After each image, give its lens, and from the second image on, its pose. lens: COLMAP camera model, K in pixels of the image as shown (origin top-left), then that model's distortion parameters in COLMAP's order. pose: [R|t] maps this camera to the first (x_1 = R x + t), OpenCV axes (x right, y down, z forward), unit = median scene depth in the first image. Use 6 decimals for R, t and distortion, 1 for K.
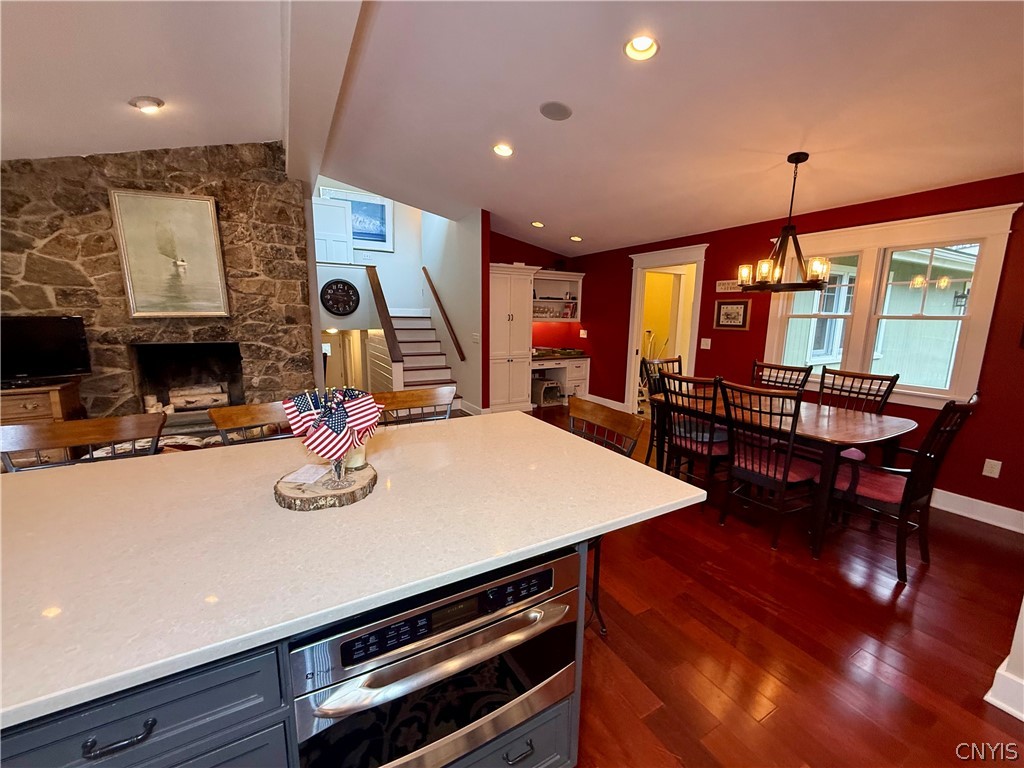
lens RADIAL K [[408.4, 0, 509.5], [0, 408.4, 382.5], [0, 0, 1]] dist [-0.000044, -0.000459]
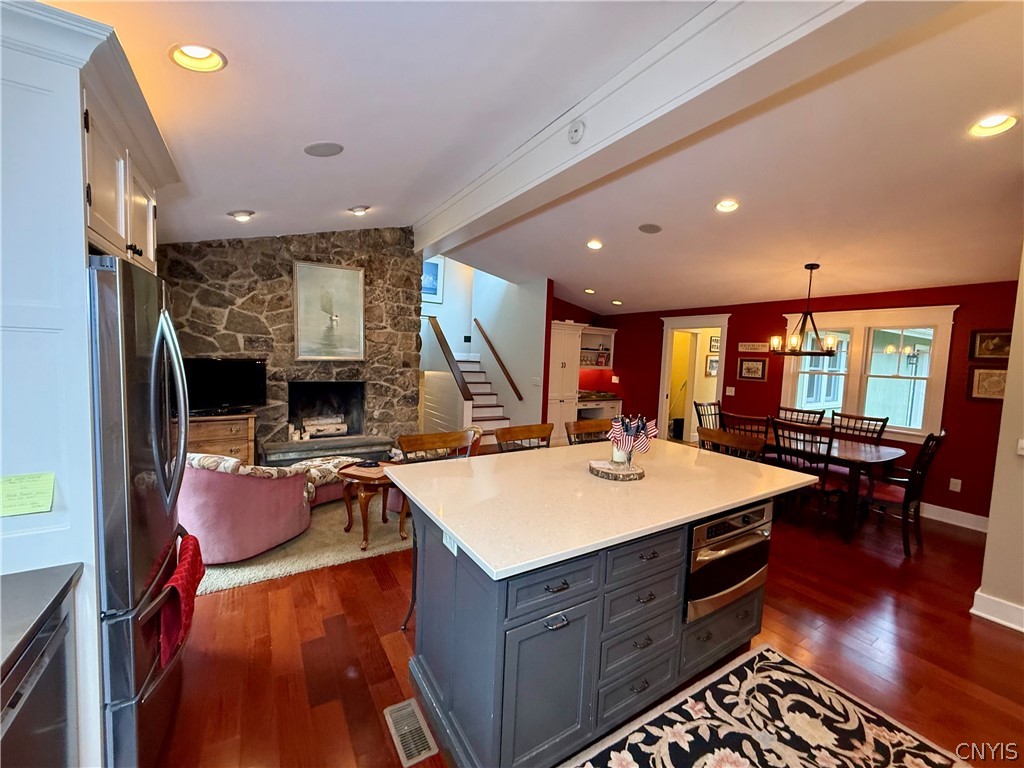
lens RADIAL K [[408.4, 0, 509.4], [0, 408.4, 382.5], [0, 0, 1]] dist [-0.000044, -0.000459]
pose [[0.997813, 0.024087, 0.061554, -0.326753], [-0.017955, 0.994995, -0.098301, 0.016938], [-0.063614, 0.096981, 0.993251, -0.244525]]
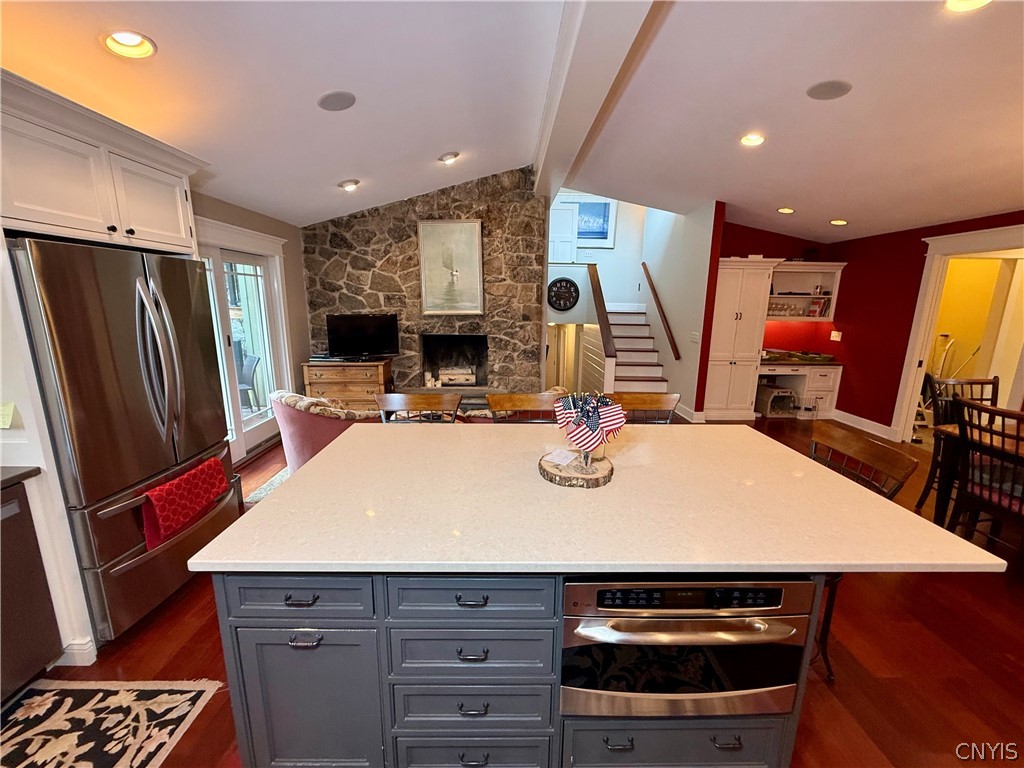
lens RADIAL K [[408.4, 0, 508.7], [0, 408.4, 382.5], [0, 0, 1]] dist [-0.000044, -0.000459]
pose [[0.881793, 0.091914, -0.462594, -0.020869], [-0.079599, 0.995760, 0.046118, -0.018162], [0.464871, -0.003844, 0.885370, -0.069075]]
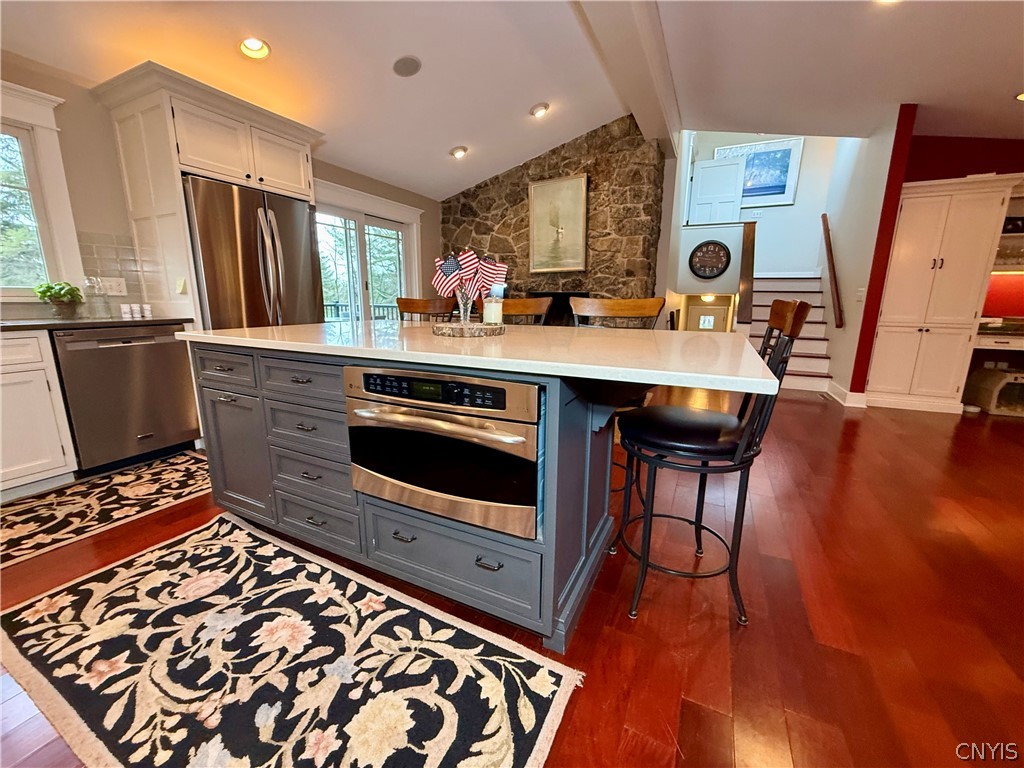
lens RADIAL K [[408.4, 0, 508.0], [0, 408.4, 382.7], [0, 0, 1]] dist [-0.000044, -0.000459]
pose [[0.570141, 0.160615, -0.805694, 0.239969], [-0.138913, 0.985429, 0.098146, 0.086187], [0.809718, 0.055964, 0.584145, 0.103217]]
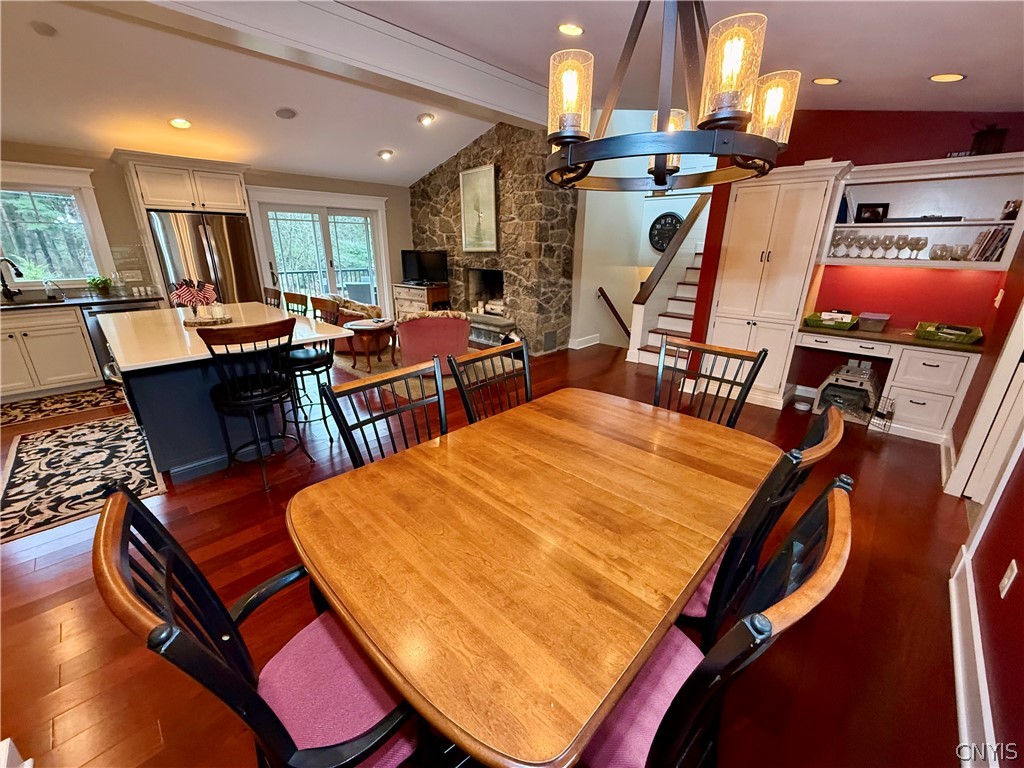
lens RADIAL K [[408.4, 0, 507.6], [0, 408.4, 382.1], [0, 0, 1]] dist [-0.000044, -0.000459]
pose [[0.294592, 0.296290, -0.908530, 0.754323], [-0.163201, 0.952352, 0.257663, -0.101073], [0.941584, 0.072367, 0.328911, 0.605900]]
